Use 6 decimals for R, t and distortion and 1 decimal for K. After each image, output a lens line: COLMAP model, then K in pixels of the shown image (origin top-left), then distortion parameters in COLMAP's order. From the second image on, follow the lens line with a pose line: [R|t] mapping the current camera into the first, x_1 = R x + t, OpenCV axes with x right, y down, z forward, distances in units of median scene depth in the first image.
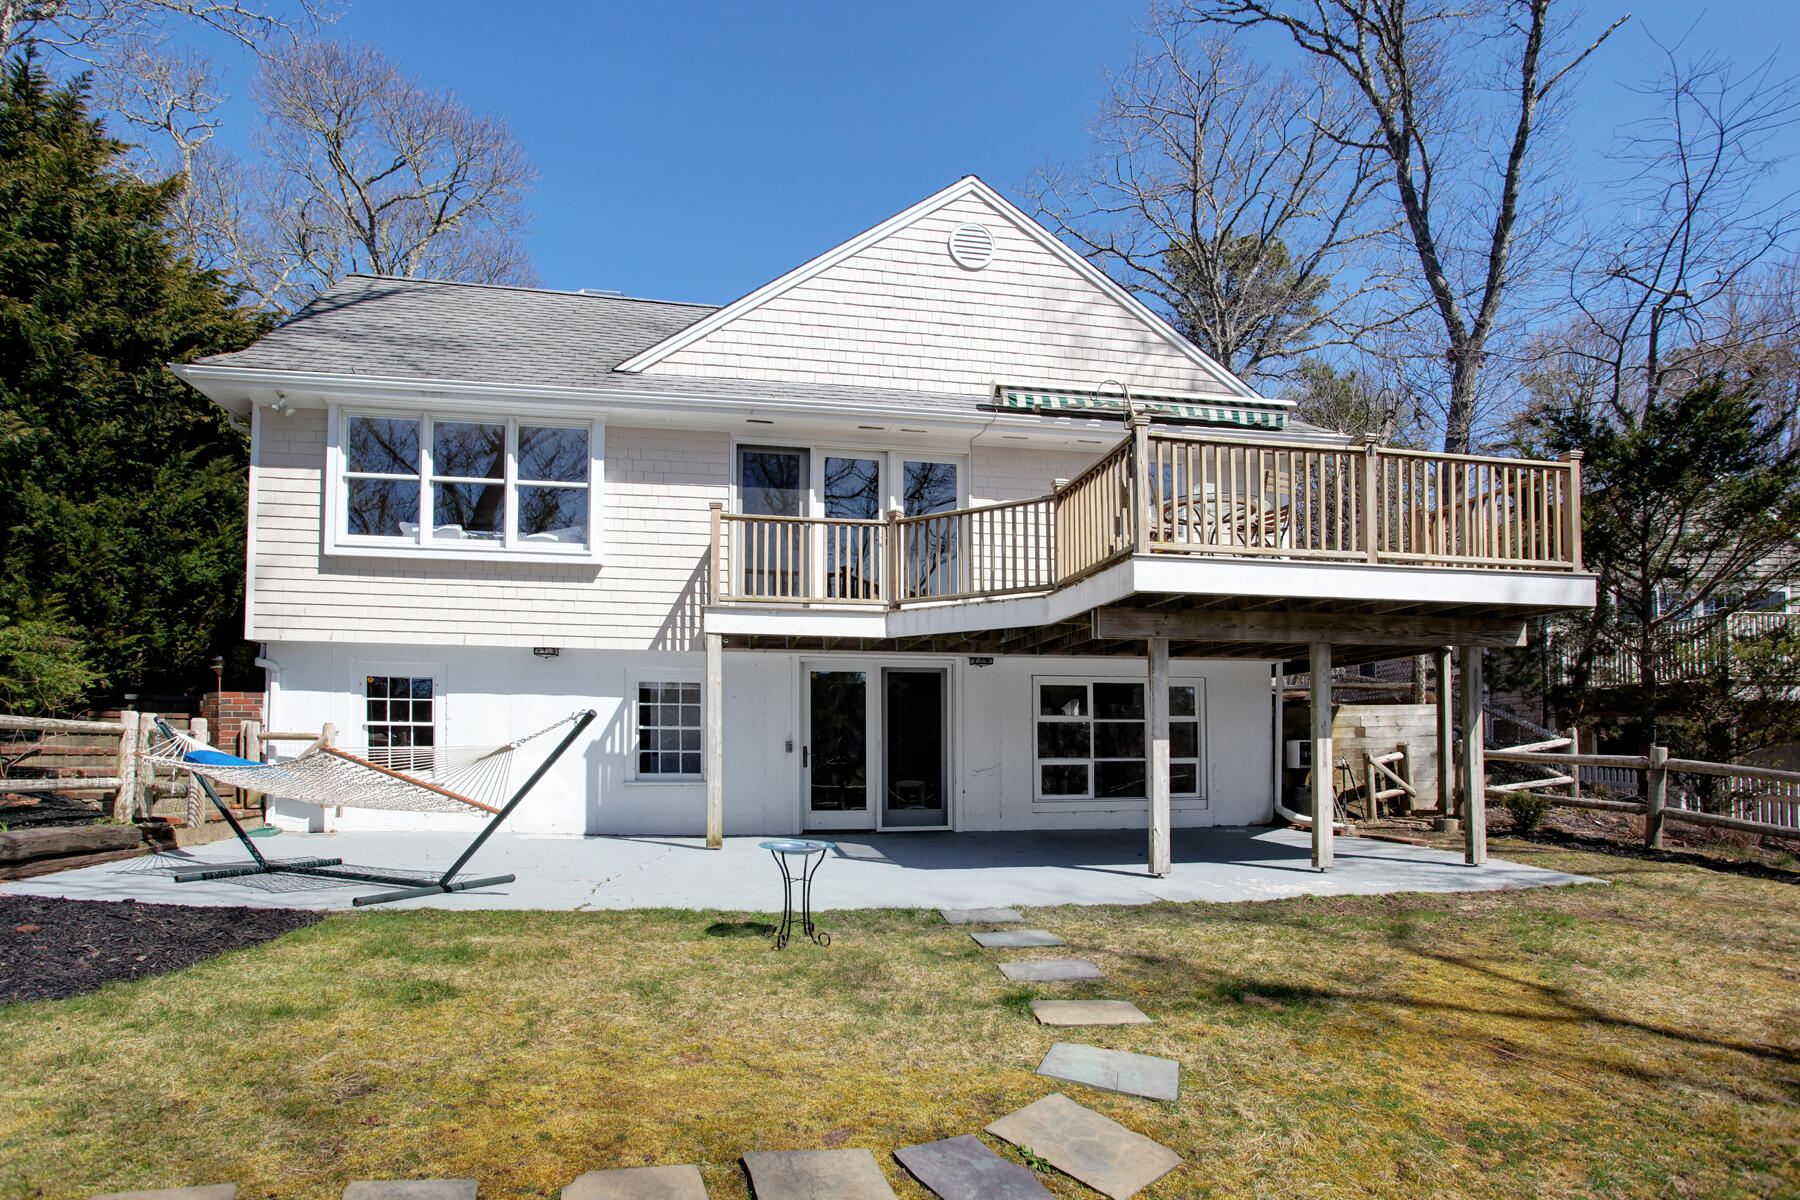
lens RADIAL K [[908.6, 0, 904.6], [0, 908.6, 595.1], [0, 0, 1]] dist [-0.060029, 0.021700]
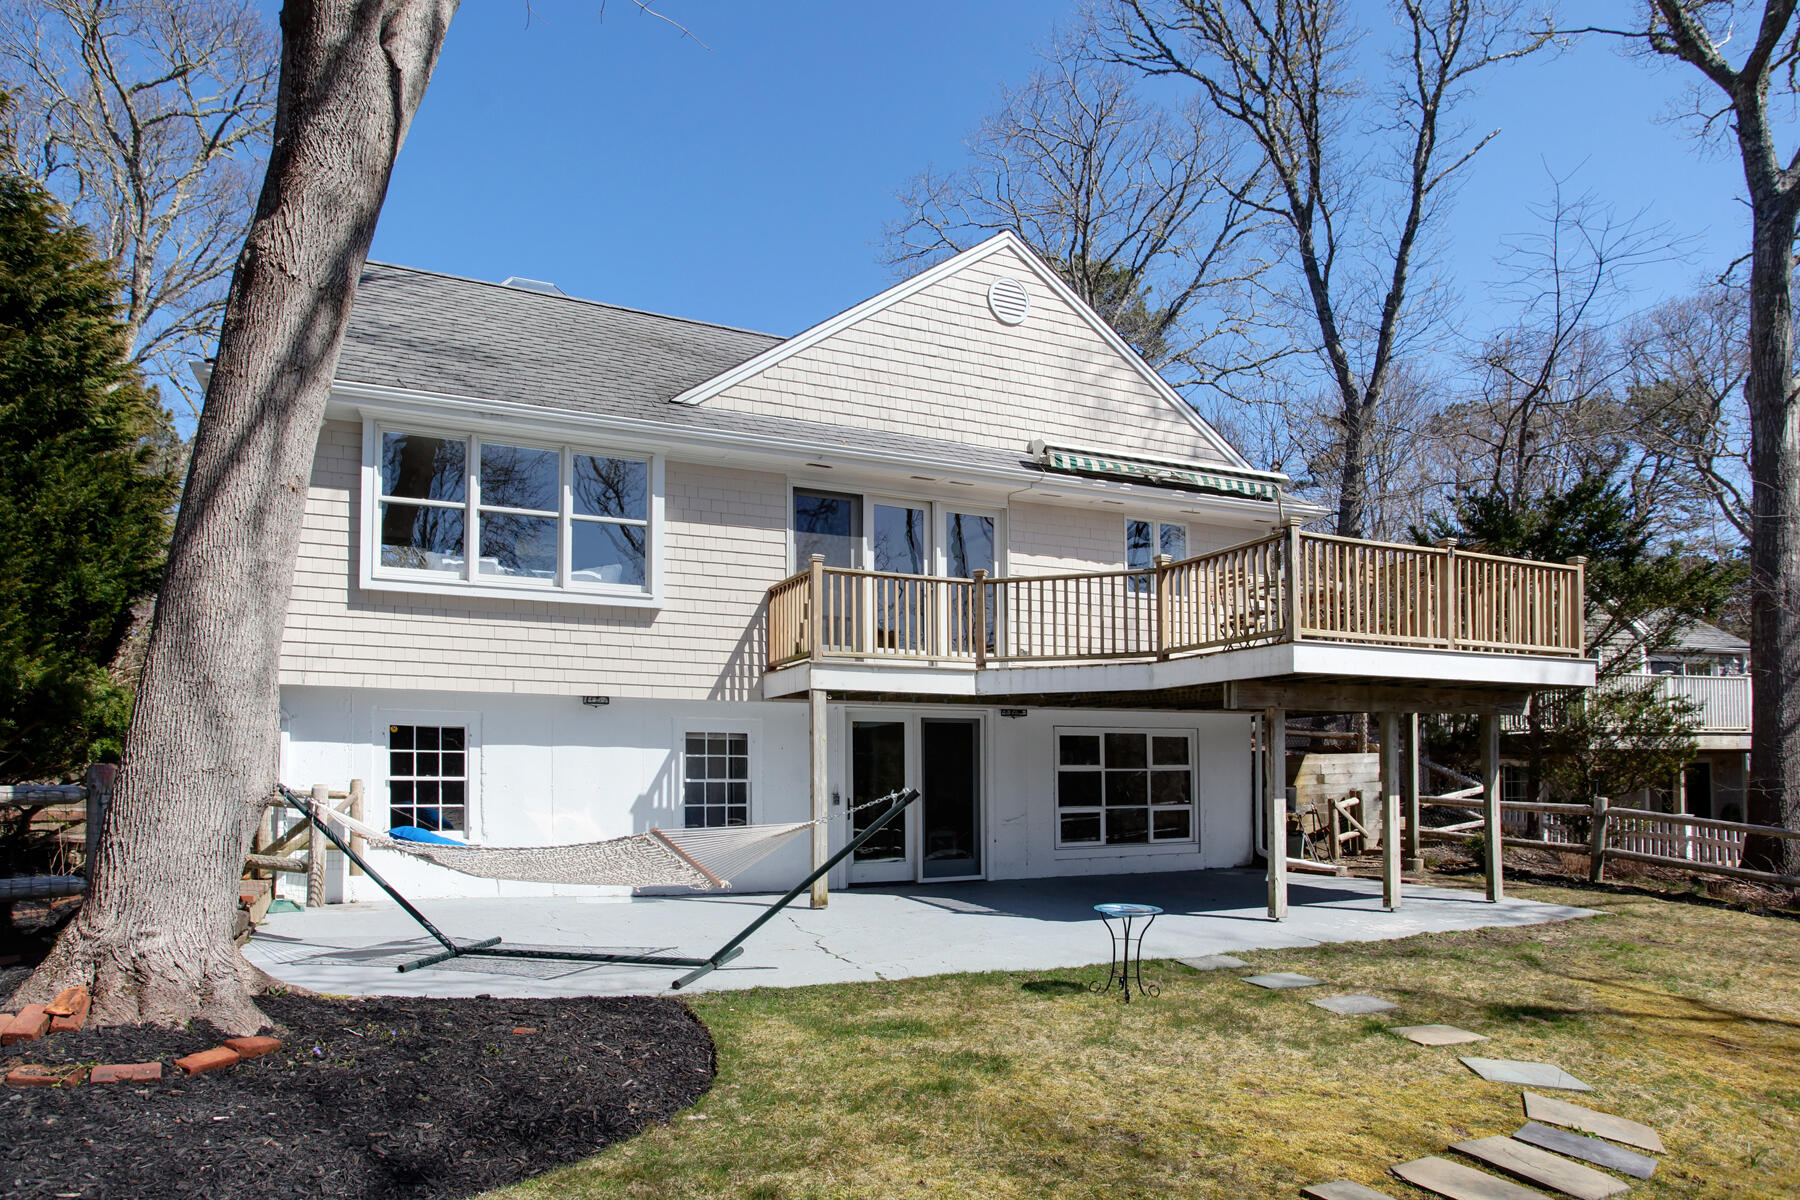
lens RADIAL K [[995.5, 0, 900.0], [0, 995.5, 600.0], [0, 0, 1]] dist [-0.063444, 0.029958]
pose [[0.973784, 0.037688, 0.224333, -0.314390], [-0.036166, 0.999286, -0.010893, -0.039166], [-0.224583, 0.002495, 0.974452, -0.062786]]
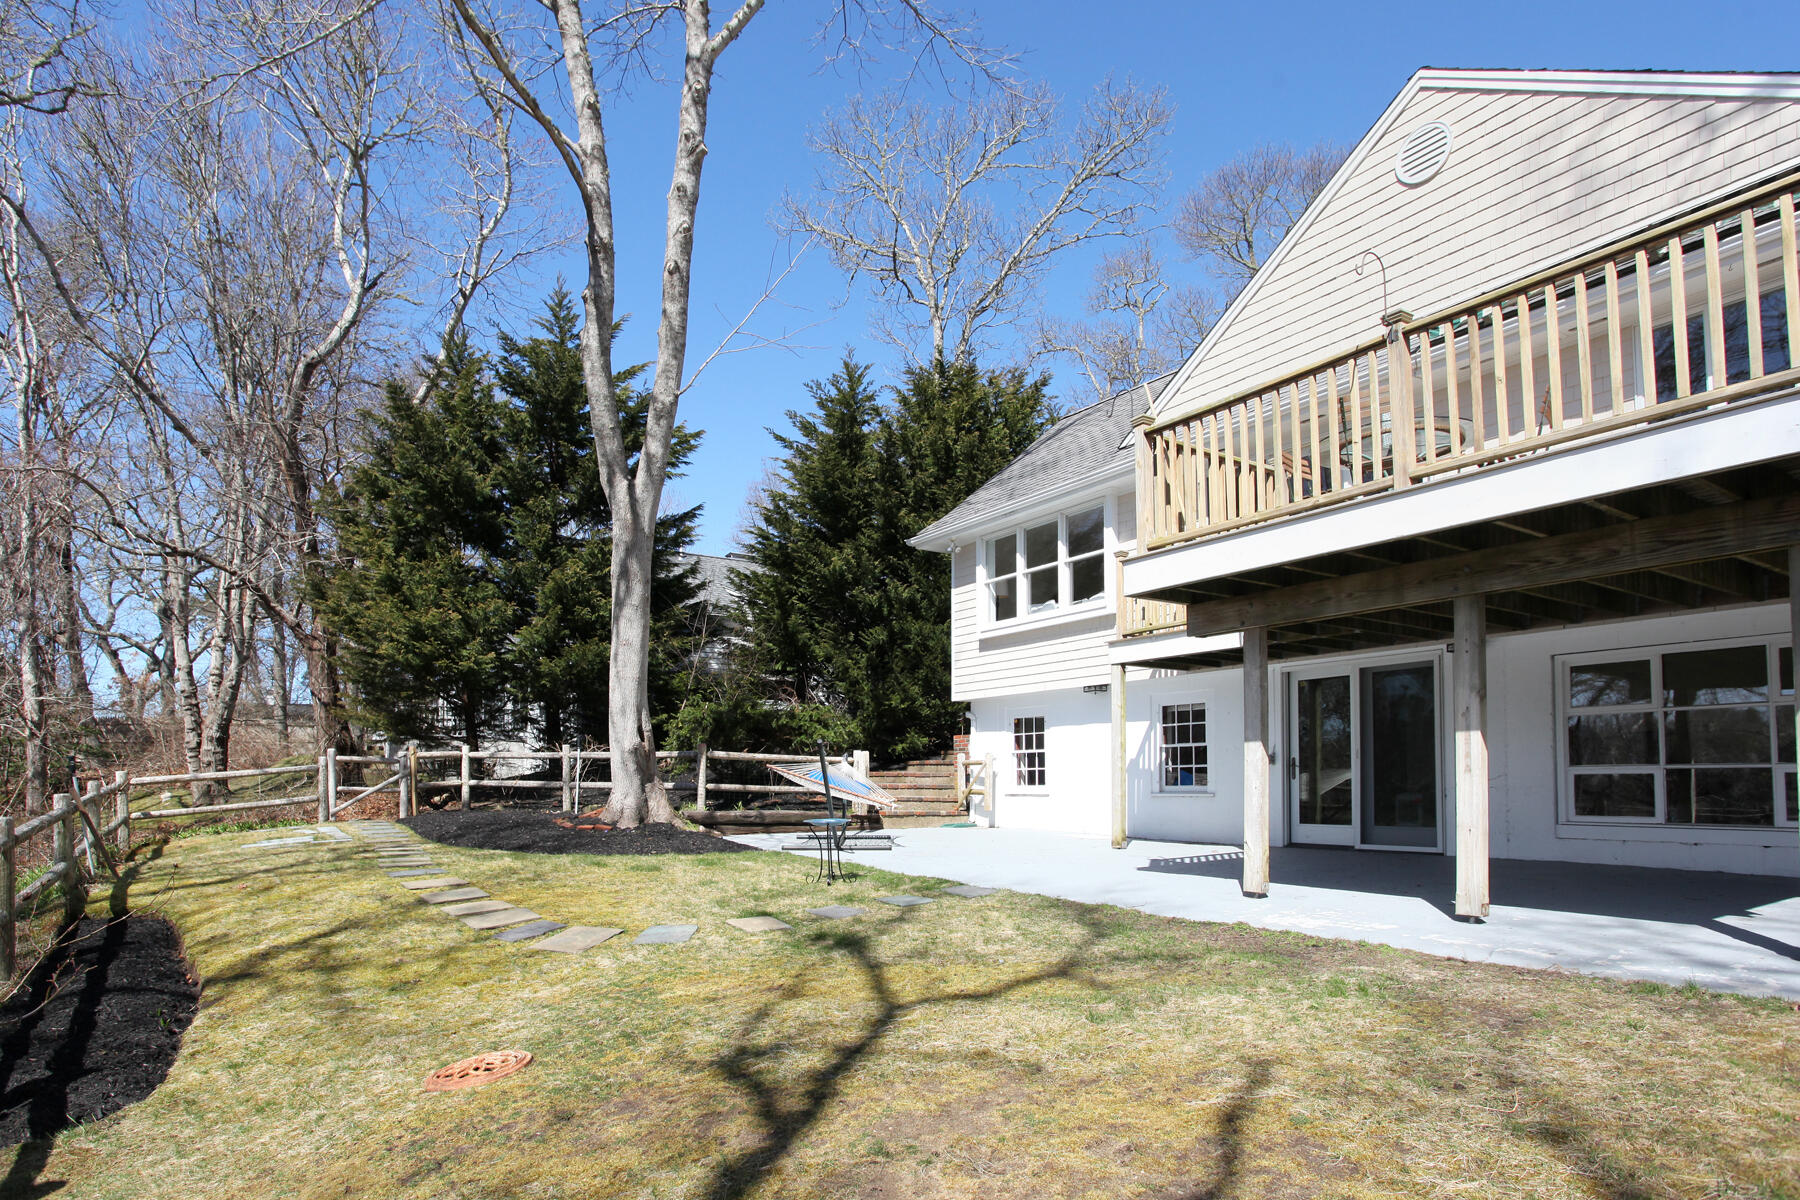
lens RADIAL K [[947.5, 0, 908.8], [0, 947.5, 541.8], [0, 0, 1]] dist [-0.059956, 0.029663]
pose [[0.403025, -0.225020, -0.887095, 0.702244], [0.160208, 0.971682, -0.173691, 0.048783], [0.901057, -0.072118, 0.427662, 0.206621]]
